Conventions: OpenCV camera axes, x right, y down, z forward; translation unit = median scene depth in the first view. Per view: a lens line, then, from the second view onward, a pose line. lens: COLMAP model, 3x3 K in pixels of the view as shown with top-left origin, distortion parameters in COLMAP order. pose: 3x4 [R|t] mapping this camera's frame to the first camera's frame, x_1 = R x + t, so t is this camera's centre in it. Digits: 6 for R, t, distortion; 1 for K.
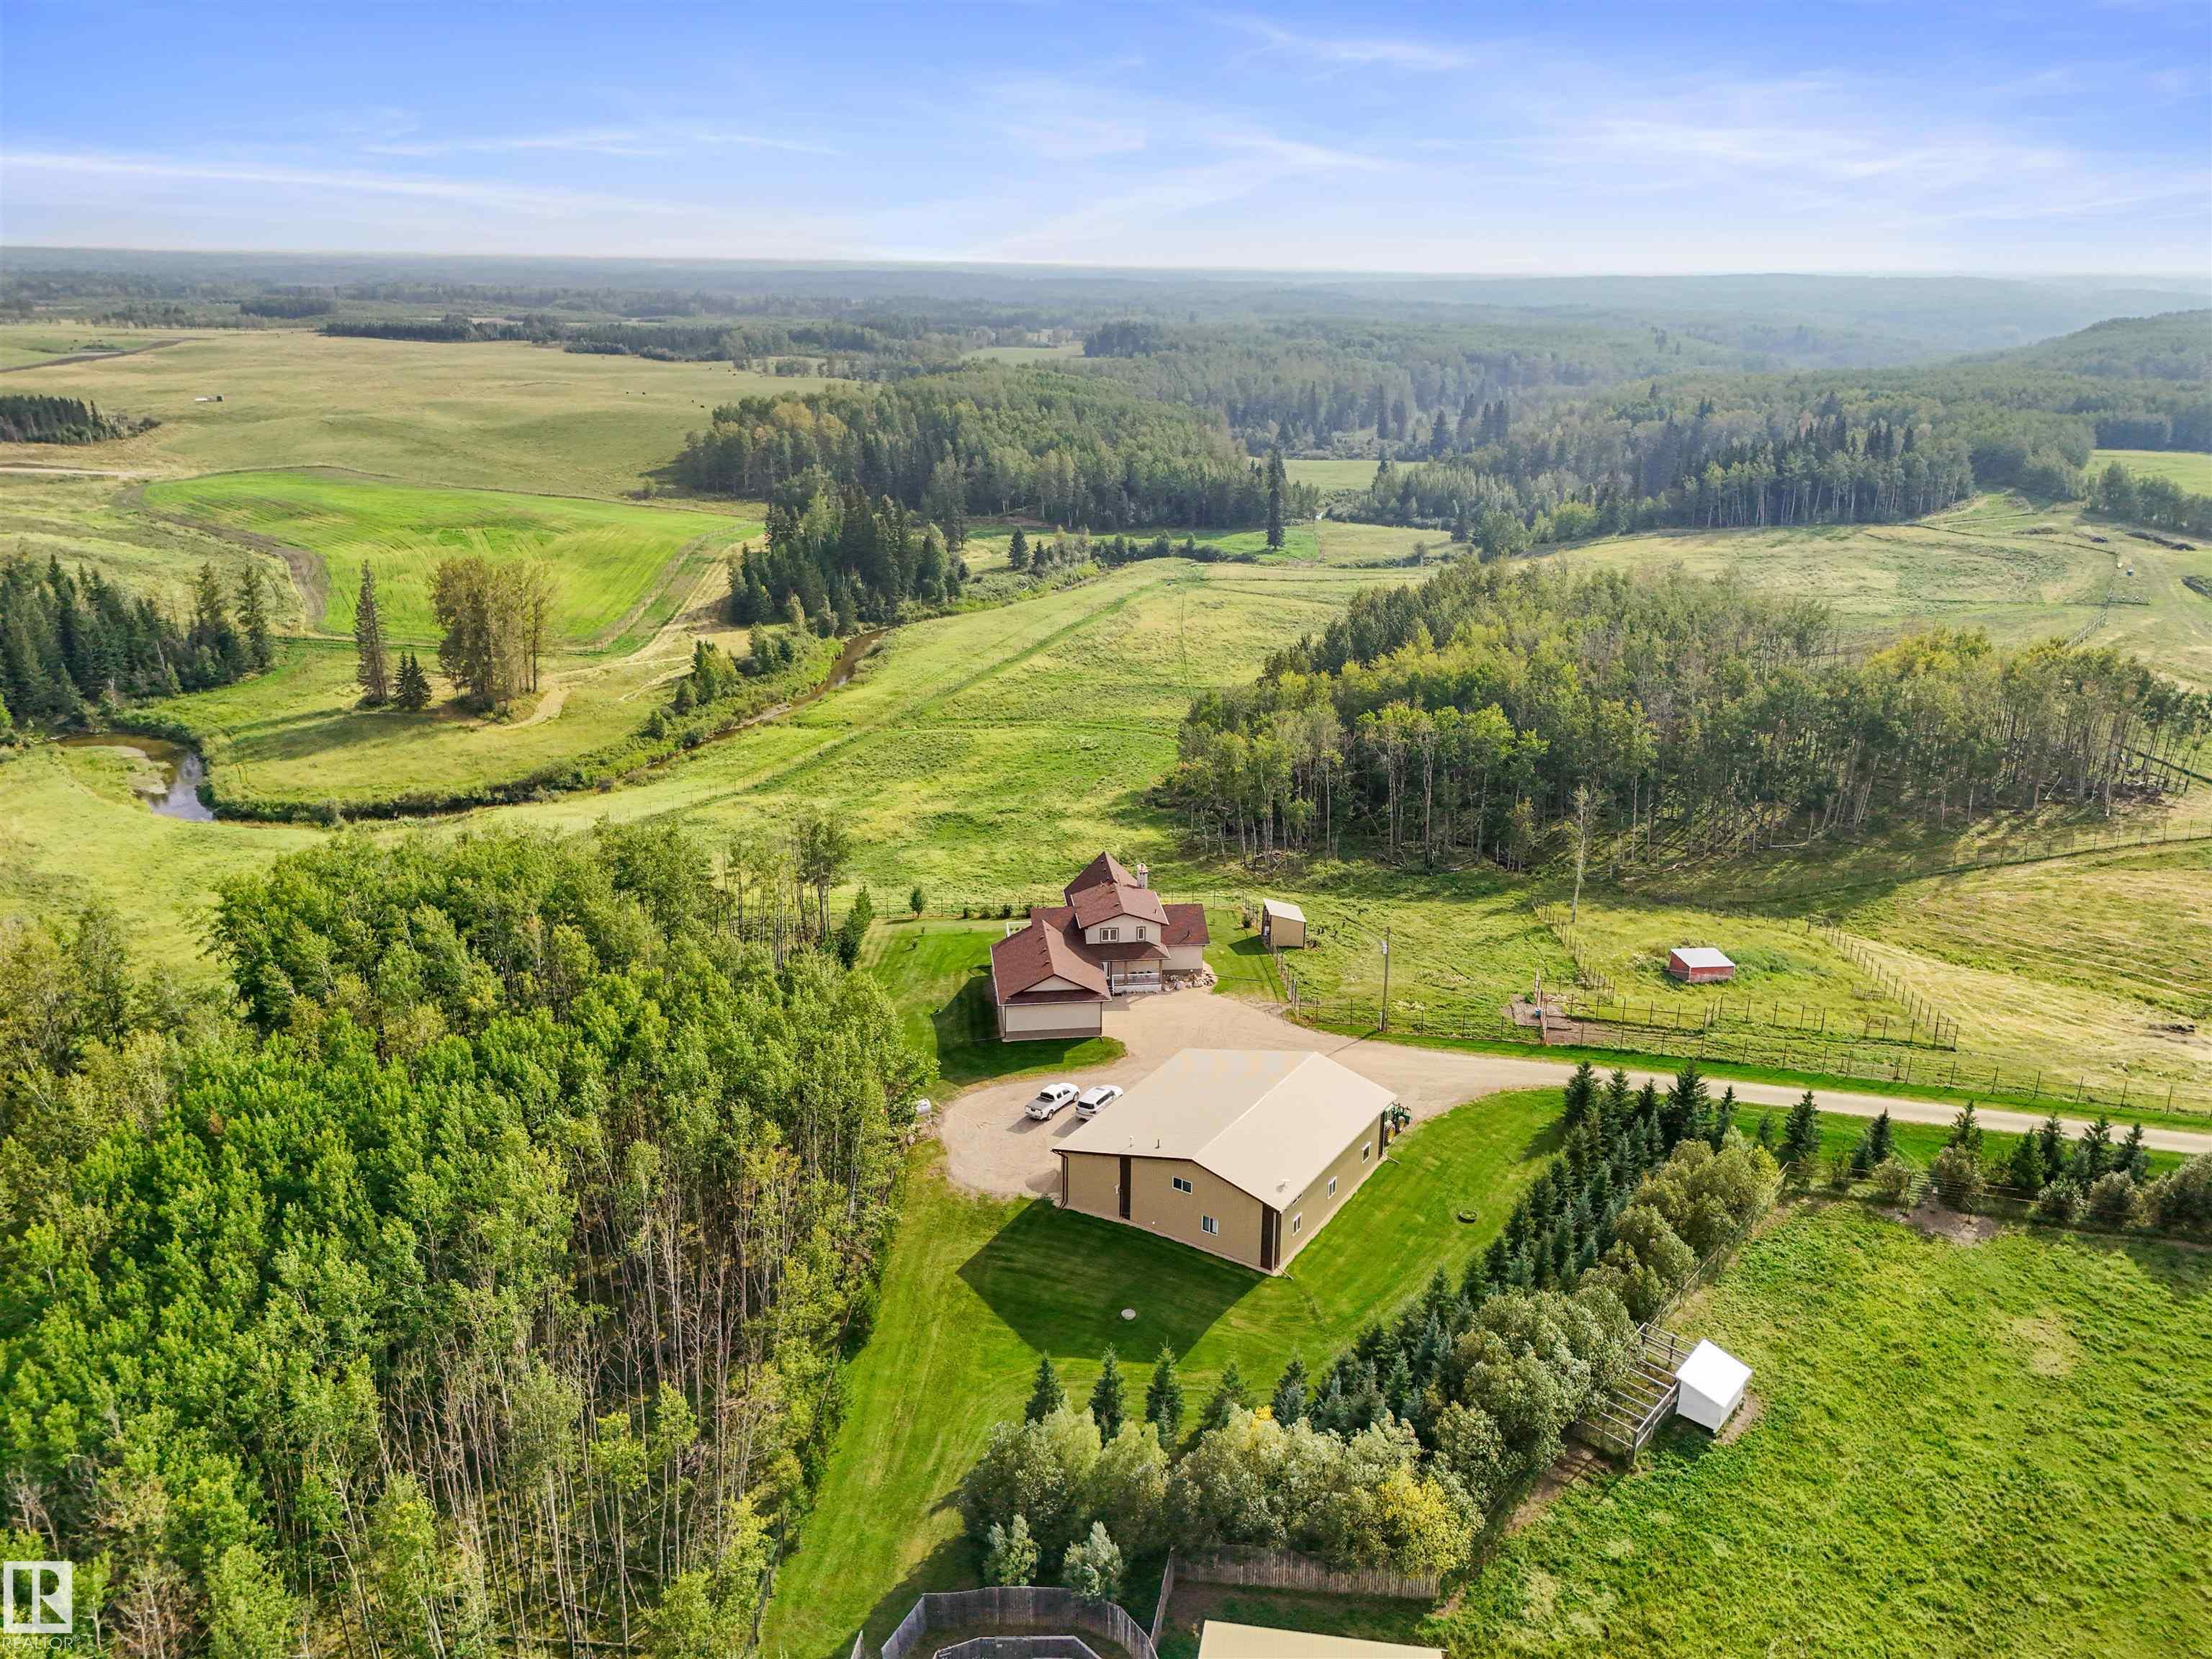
lens RADIAL K [[1649.2, 0, 1104.3], [0, 1649.2, 825.9], [0, 0, 1]] dist [0.095881, -0.109344]
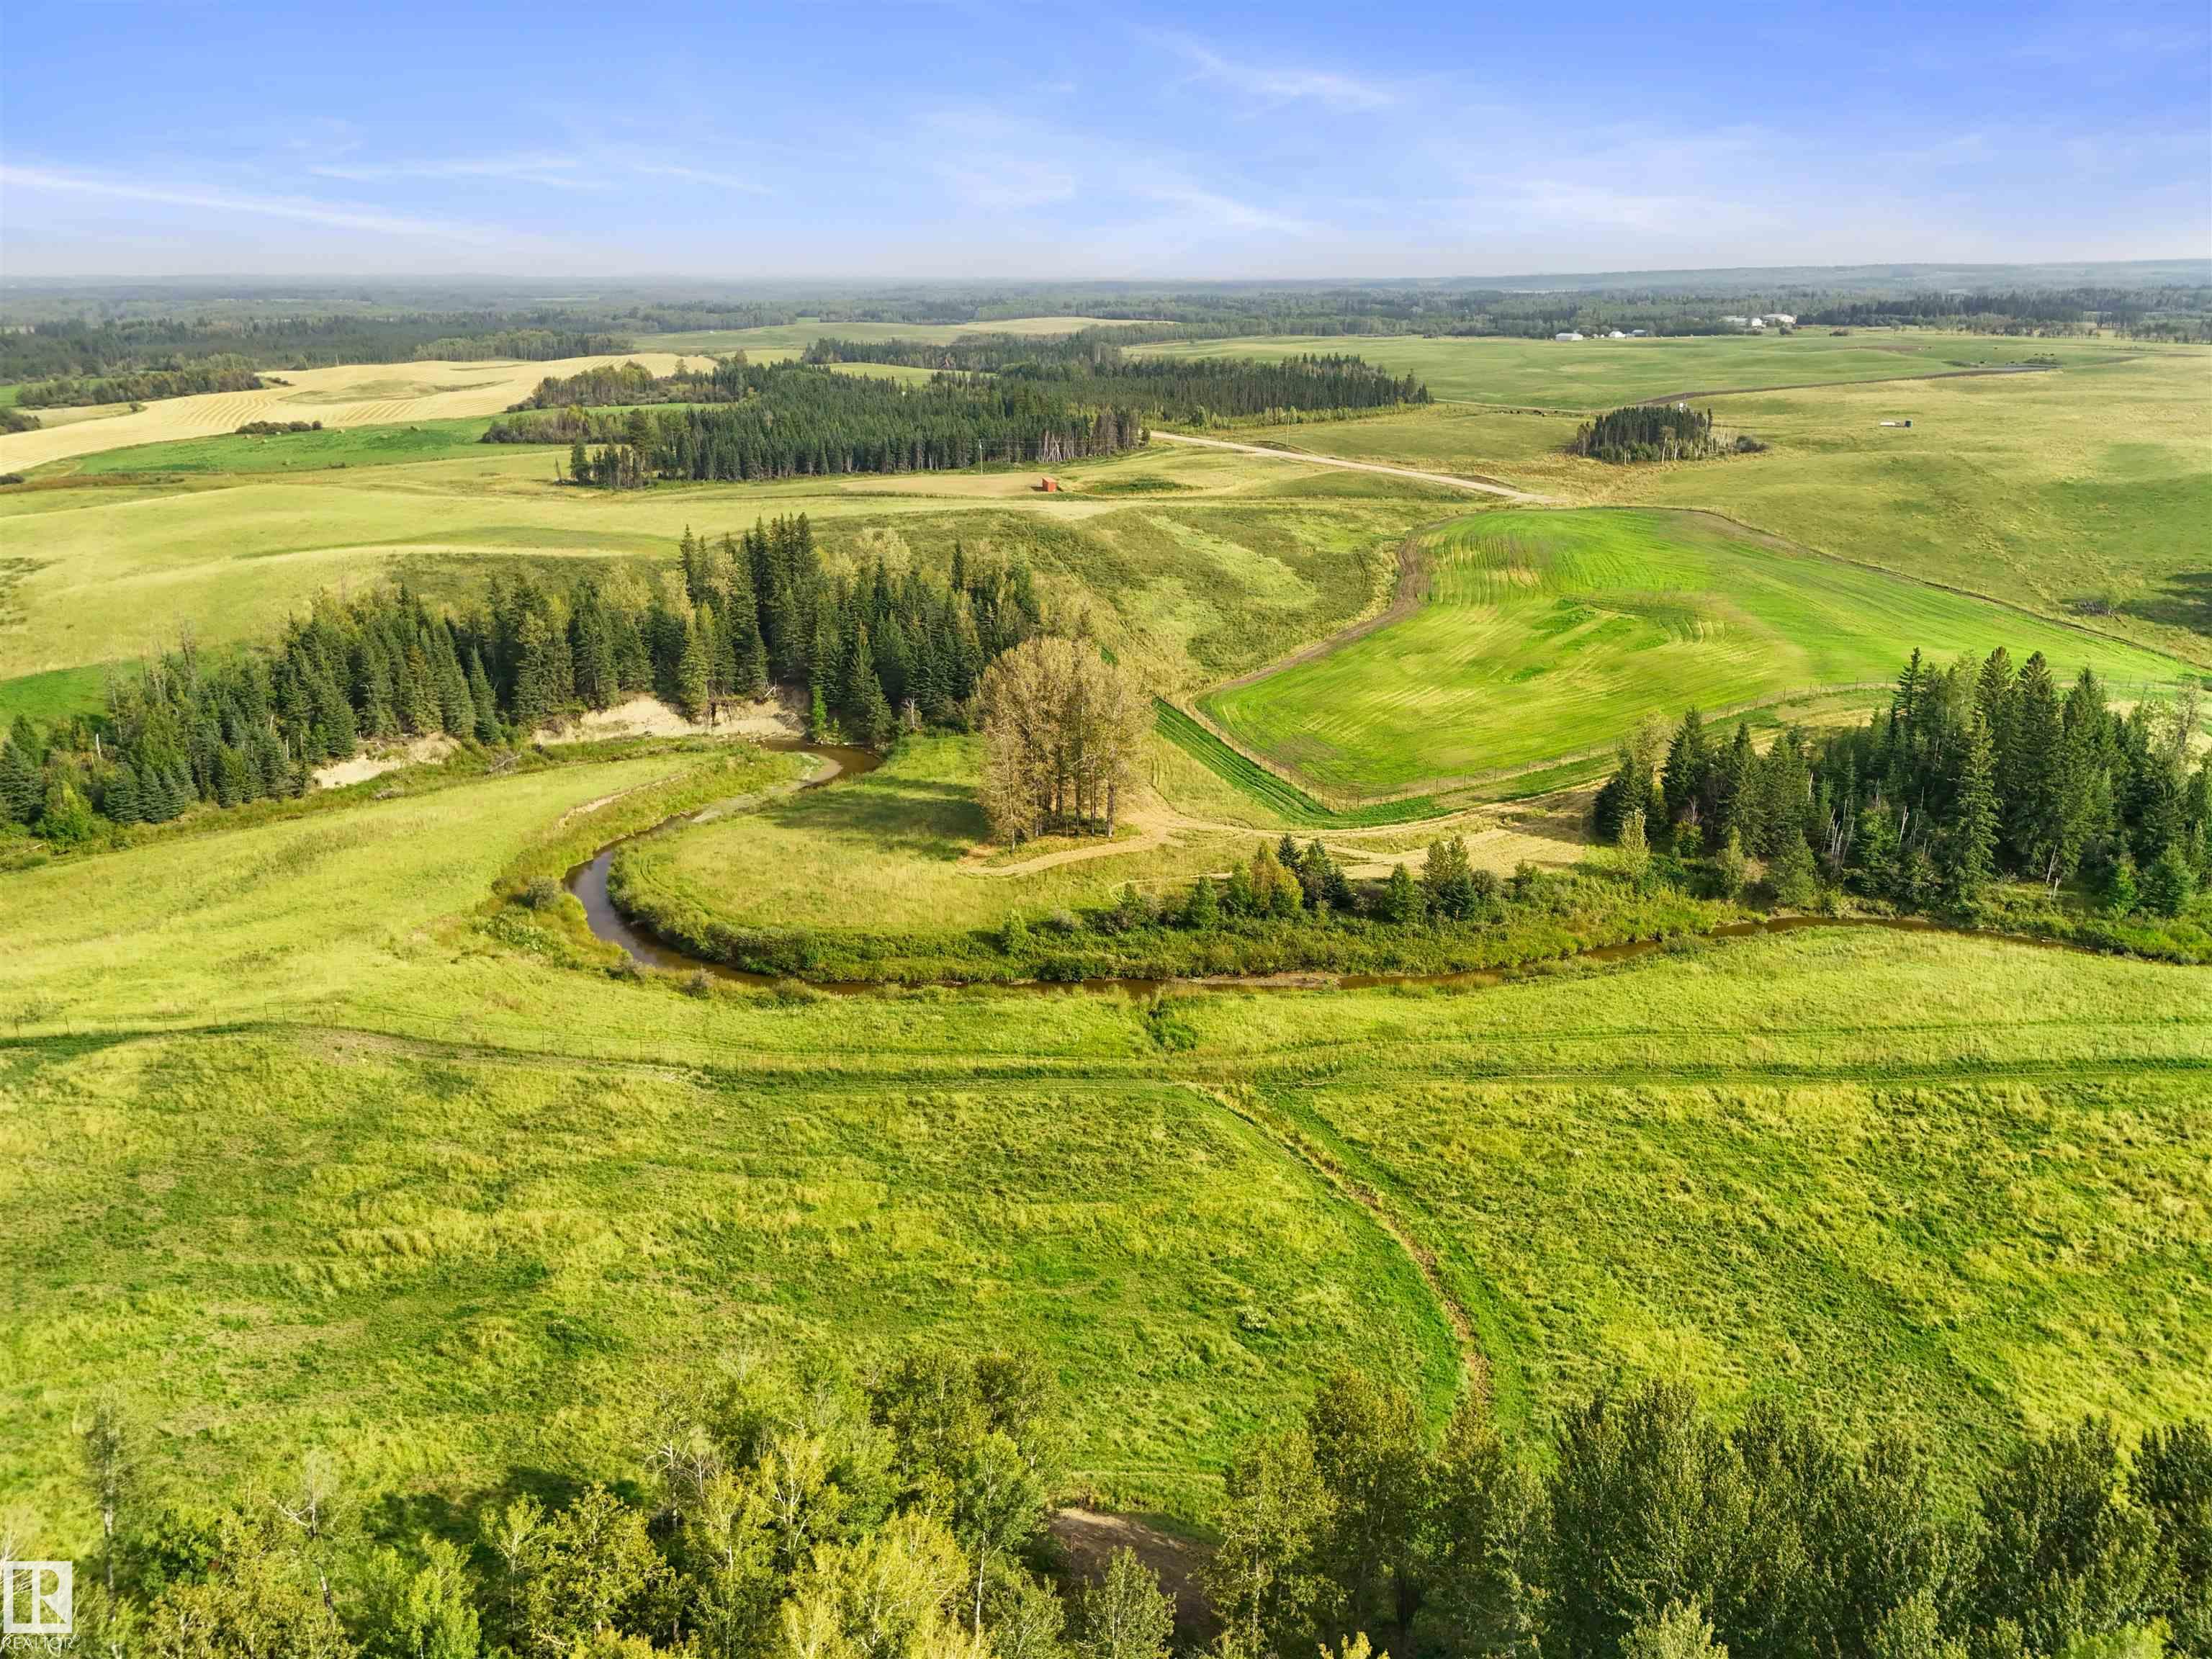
lens RADIAL K [[1649.2, 0, 1104.3], [0, 1649.2, 825.9], [0, 0, 1]] dist [0.095881, -0.109344]
pose [[0.351690, 0.280265, -0.893177, 0.265481], [-0.287584, 0.940337, 0.181827, -0.192014], [0.890847, 0.192917, 0.411307, 0.627356]]
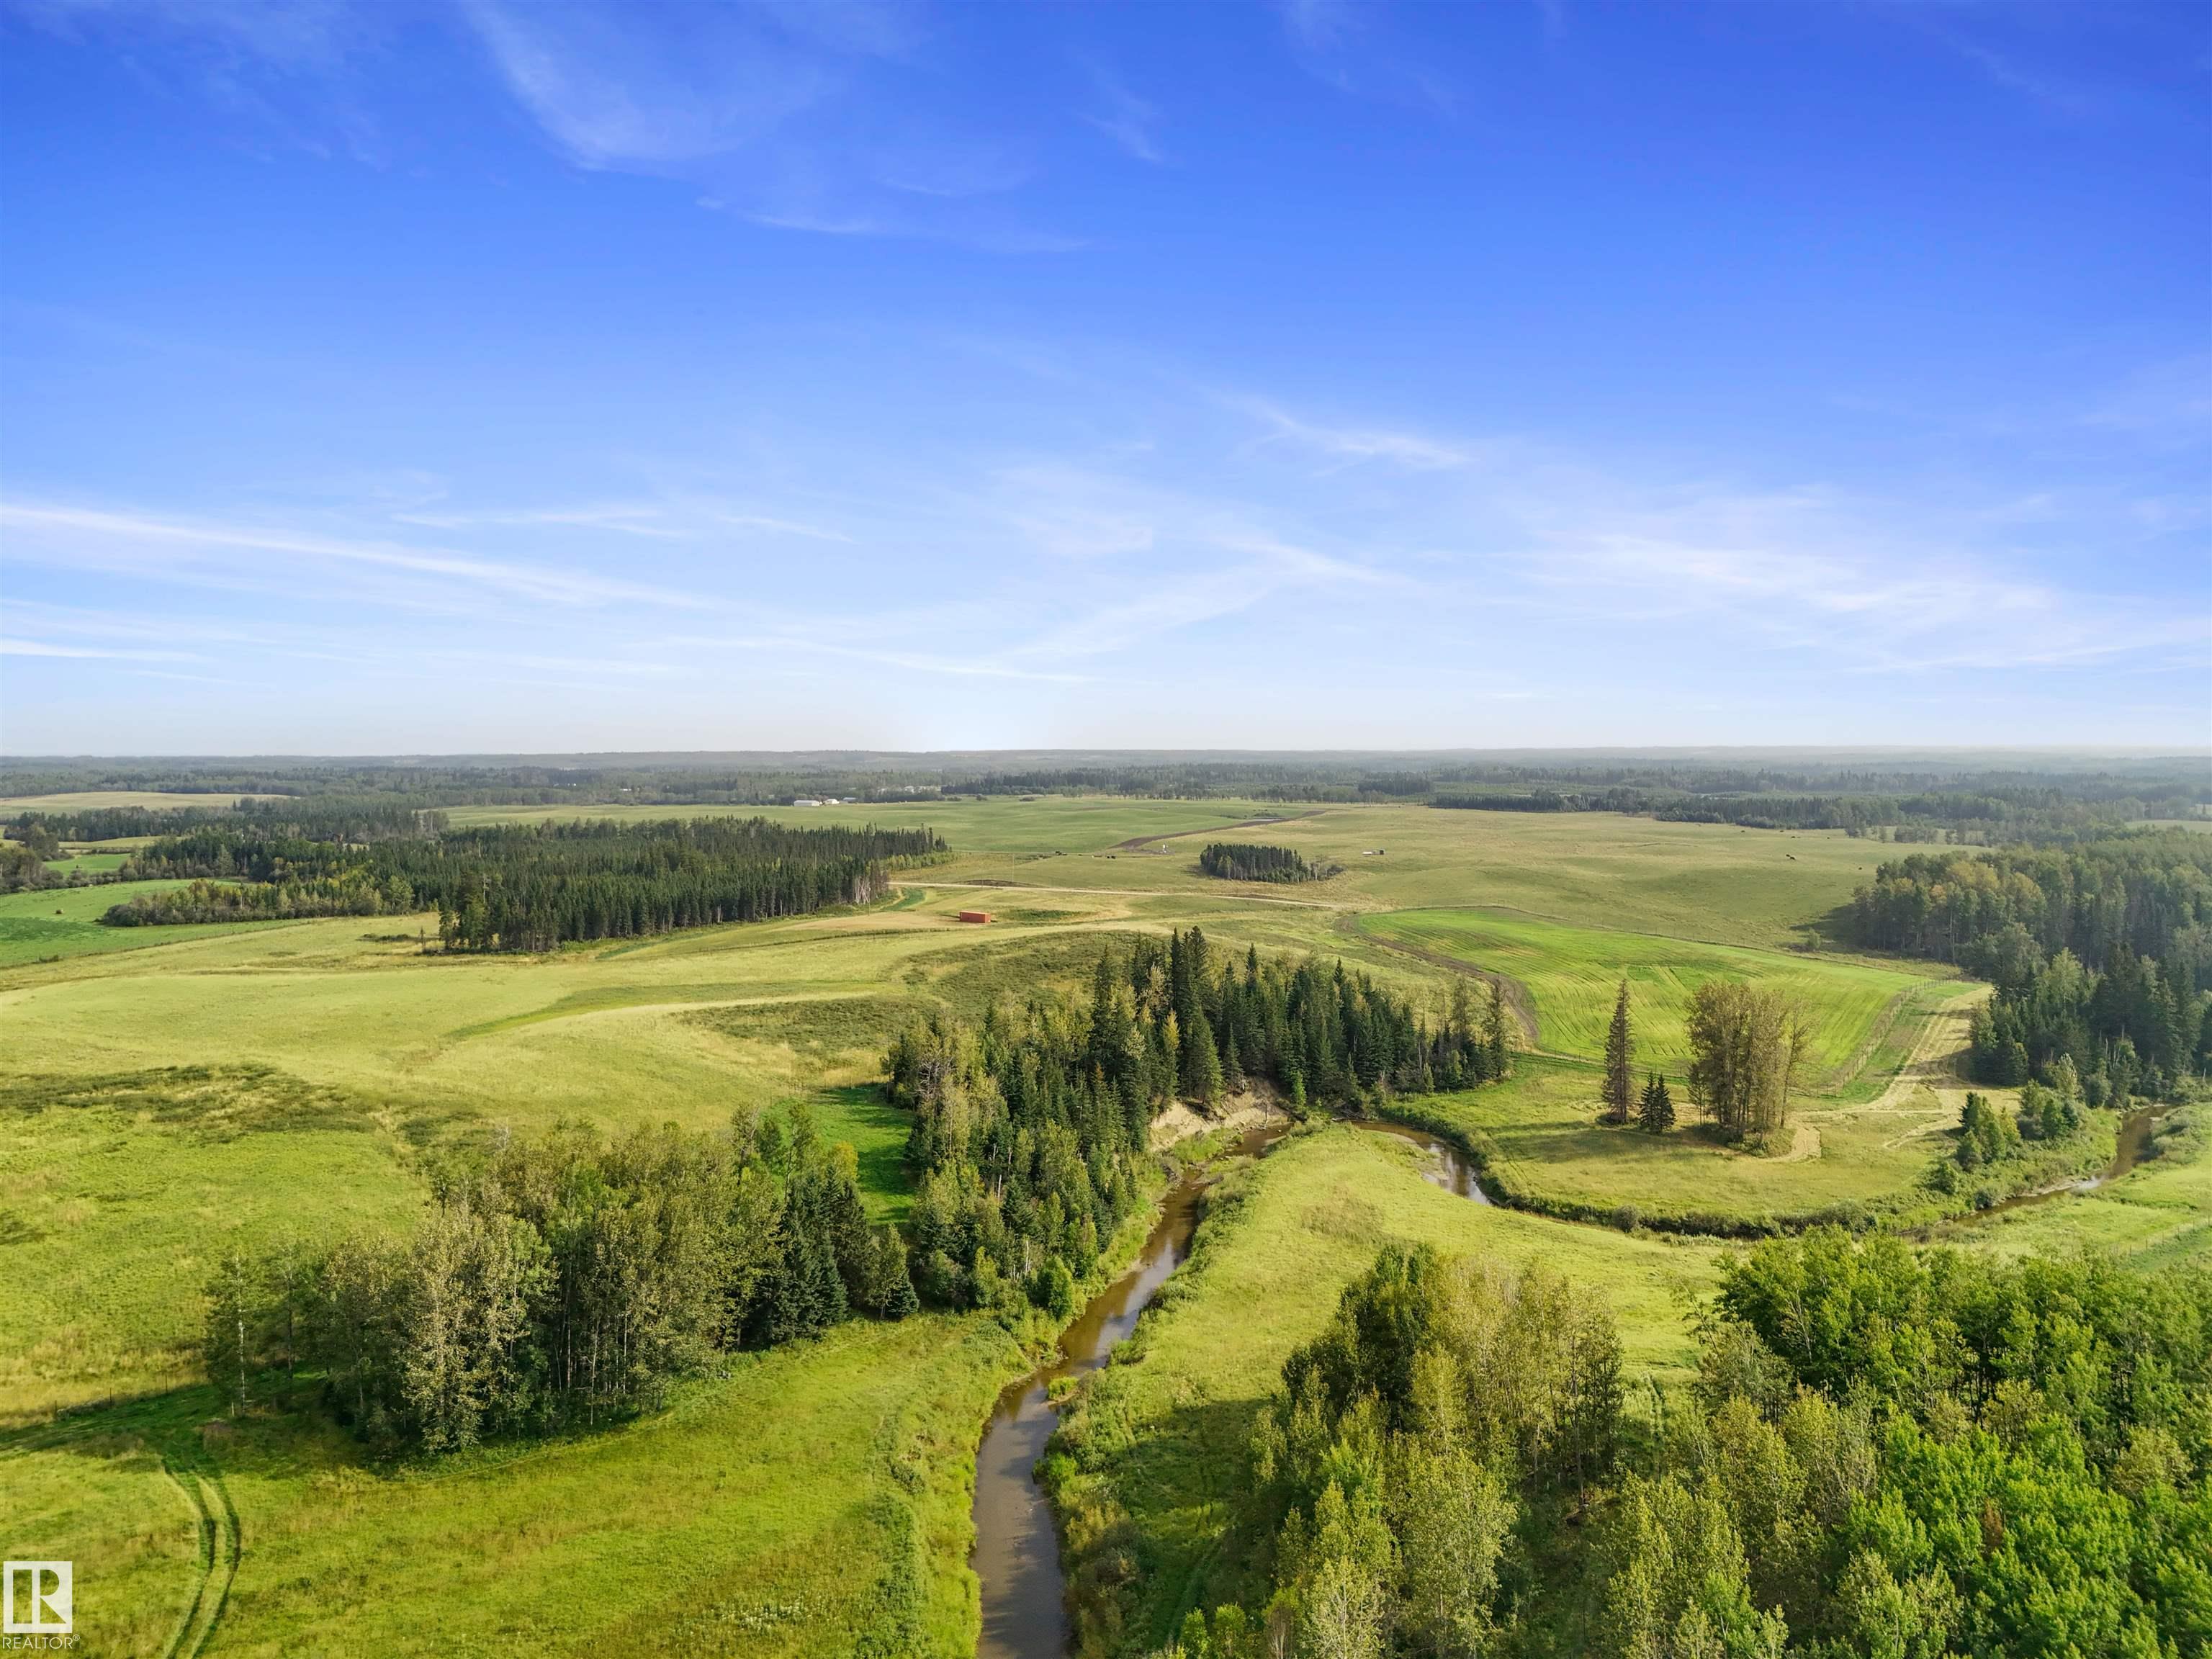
lens RADIAL K [[1649.2, 0, 1104.3], [0, 1649.2, 825.9], [0, 0, 1]] dist [0.095881, -0.109344]
pose [[0.835524, 0.011679, -0.549330, -0.127968], [-0.163948, 0.959529, -0.228963, 0.031882], [0.524424, 0.281366, 0.803625, -0.012364]]
